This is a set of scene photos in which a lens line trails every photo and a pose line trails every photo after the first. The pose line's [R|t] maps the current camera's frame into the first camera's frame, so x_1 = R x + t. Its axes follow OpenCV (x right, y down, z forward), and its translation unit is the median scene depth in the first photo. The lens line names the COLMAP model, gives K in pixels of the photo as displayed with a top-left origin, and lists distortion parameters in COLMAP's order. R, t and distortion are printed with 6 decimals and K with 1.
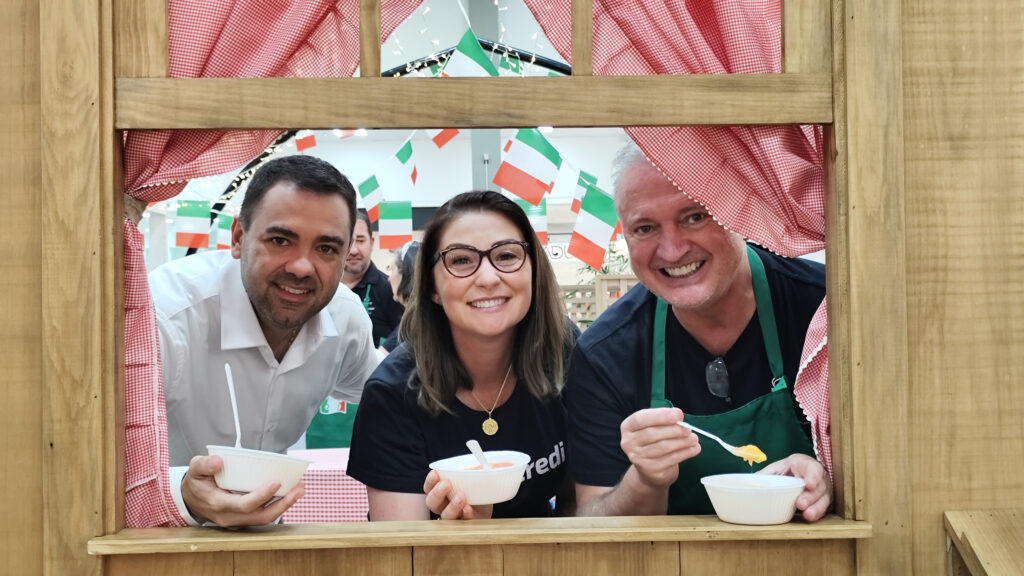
lens RADIAL K [[1331.7, 0, 512.5], [0, 1331.7, 286.1], [0, 0, 1]] dist [0.035233, 0.000000]
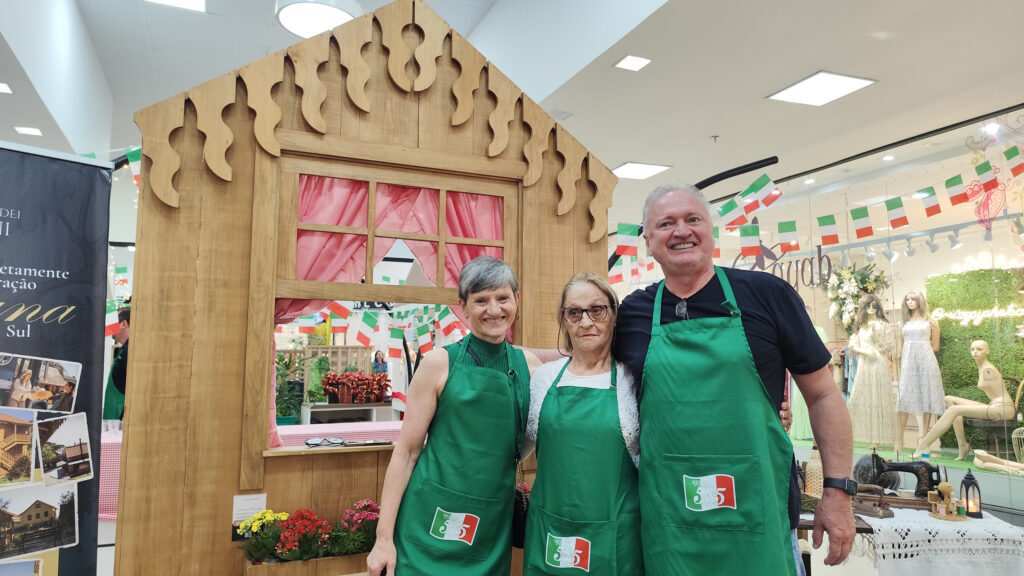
lens RADIAL K [[676.6, 0, 513.2], [0, 676.6, 288.8], [0, 0, 1]] dist [0.008883, 0.004310]
pose [[0.924737, 0.056812, 0.376342, -0.368081], [-0.017288, 0.994046, -0.107580, 0.003908], [-0.380213, 0.092977, 0.920214, -0.447748]]
